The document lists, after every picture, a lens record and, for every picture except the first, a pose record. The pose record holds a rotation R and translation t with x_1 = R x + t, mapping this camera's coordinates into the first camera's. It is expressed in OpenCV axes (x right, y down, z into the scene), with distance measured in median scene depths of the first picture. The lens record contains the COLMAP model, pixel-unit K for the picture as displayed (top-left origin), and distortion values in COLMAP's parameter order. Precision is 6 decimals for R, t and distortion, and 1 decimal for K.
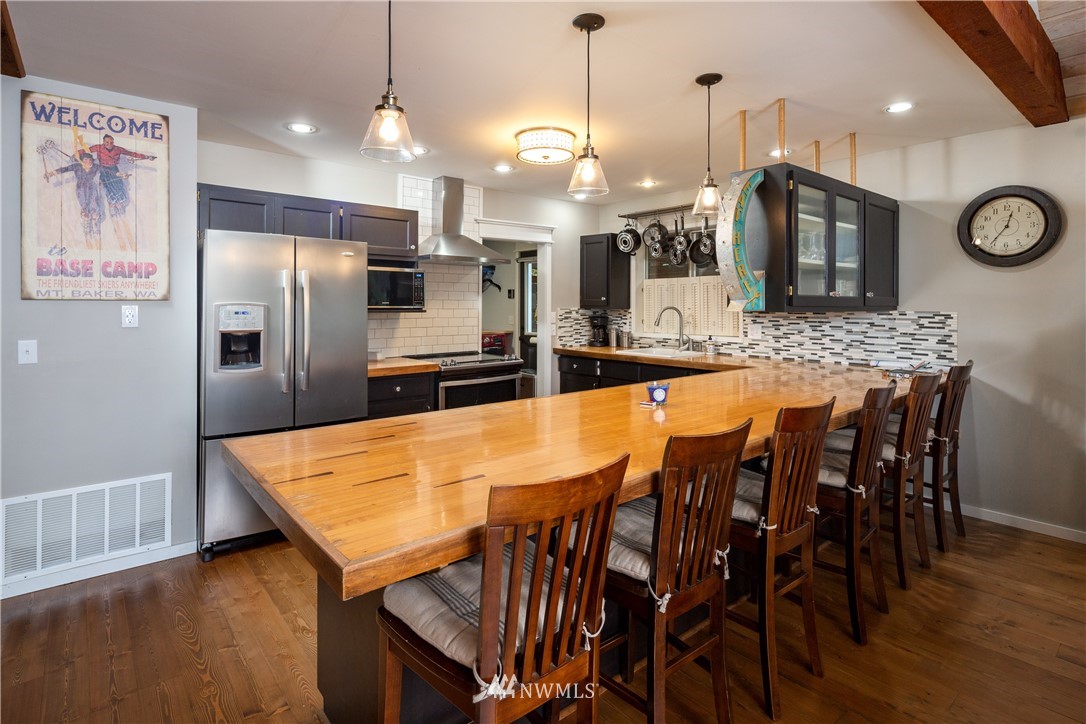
lens RADIAL K [[539.8, 0, 545.6], [0, 539.8, 293.9], [0, 0, 1]] dist [-0.001392, -0.000009]
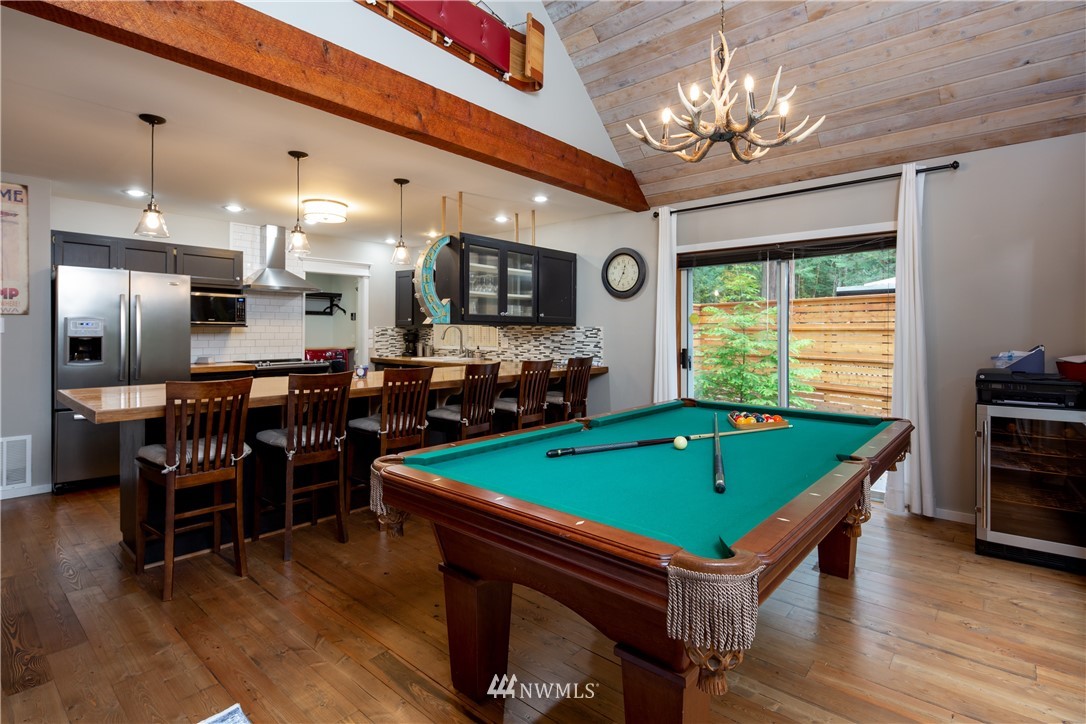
lens RADIAL K [[525.0, 0, 543.2], [0, 525.0, 327.7], [0, 0, 1]] dist [-0.001606, -0.000489]
pose [[0.988397, 0.003367, 0.151857, 0.353452], [-0.005063, 0.999929, 0.010785, 0.019824], [-0.151810, -0.011428, 0.988344, -0.466898]]
